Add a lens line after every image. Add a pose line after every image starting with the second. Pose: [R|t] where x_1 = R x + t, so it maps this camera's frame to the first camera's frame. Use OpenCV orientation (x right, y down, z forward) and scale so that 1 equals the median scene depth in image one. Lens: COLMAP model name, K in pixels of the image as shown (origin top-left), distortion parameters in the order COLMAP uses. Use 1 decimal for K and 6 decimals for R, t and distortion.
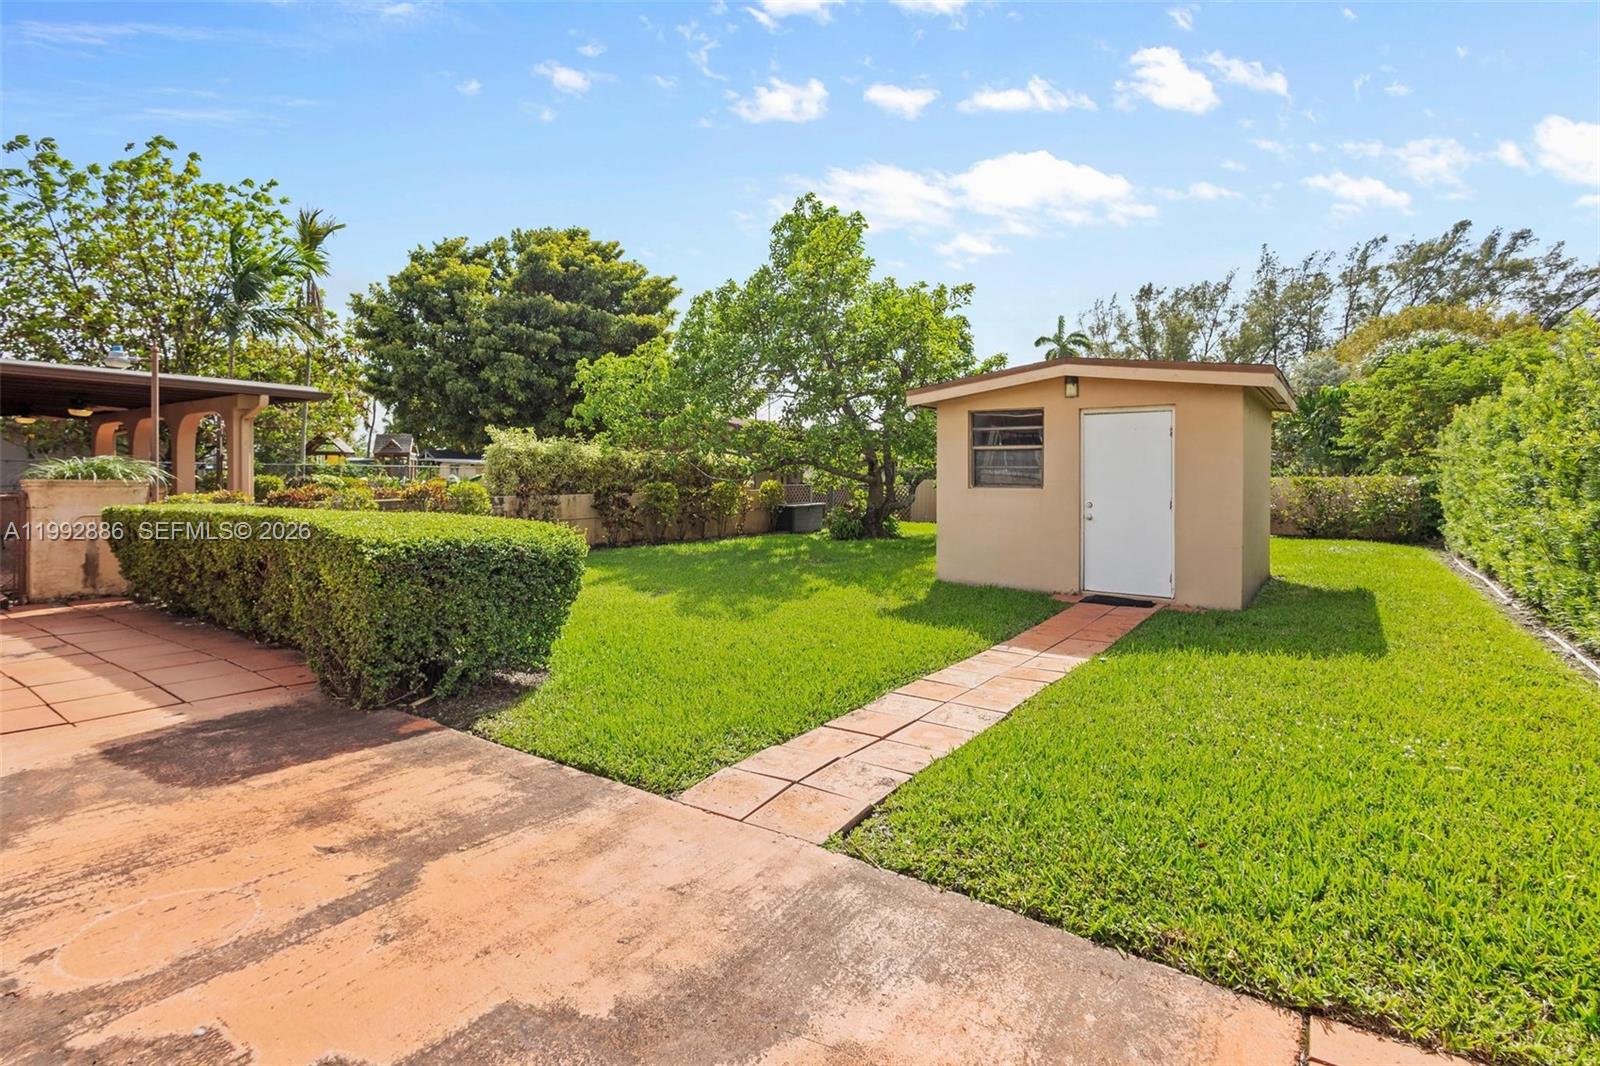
lens RADIAL K [[759.2, 0, 817.6], [0, 759.2, 483.1], [0, 0, 1]] dist [-0.000769, 0.000976]
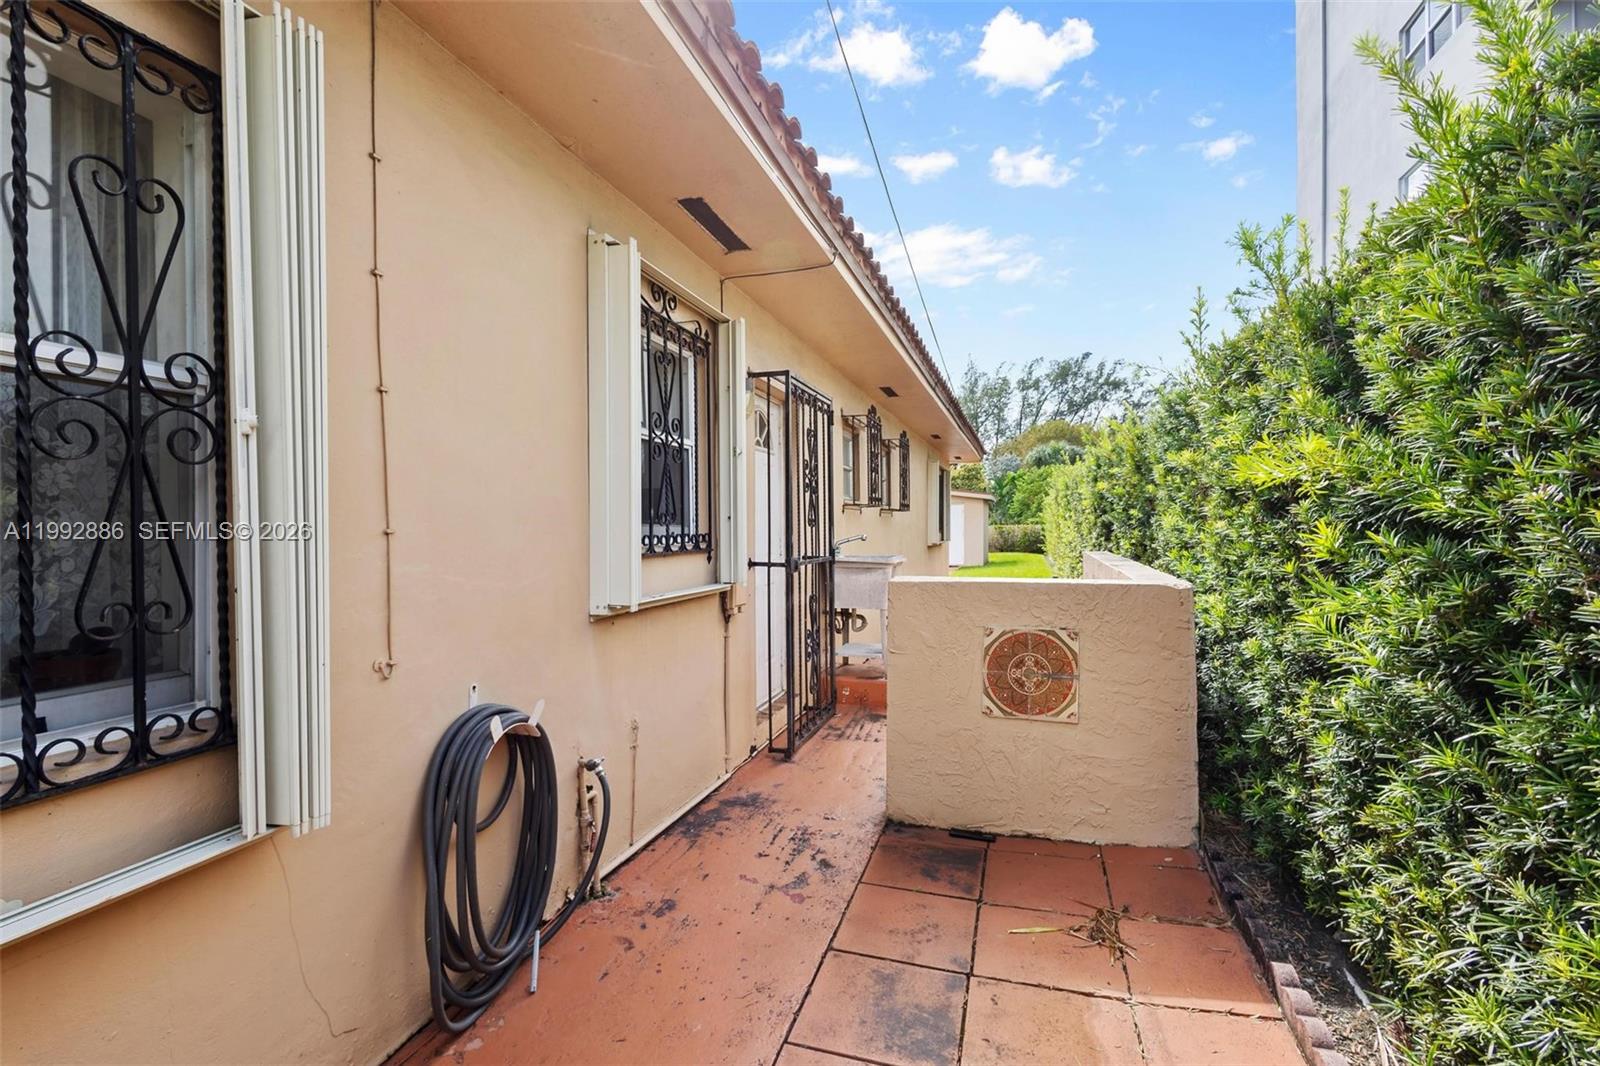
lens RADIAL K [[759.2, 0, 798.1], [0, 759.2, 535.3], [0, 0, 1]] dist [-0.000769, 0.000976]
pose [[0.950548, -0.013630, 0.310279, -0.158209], [0.011989, 0.999902, 0.007196, 0.000341], [-0.310347, -0.003120, 0.950618, -0.243273]]
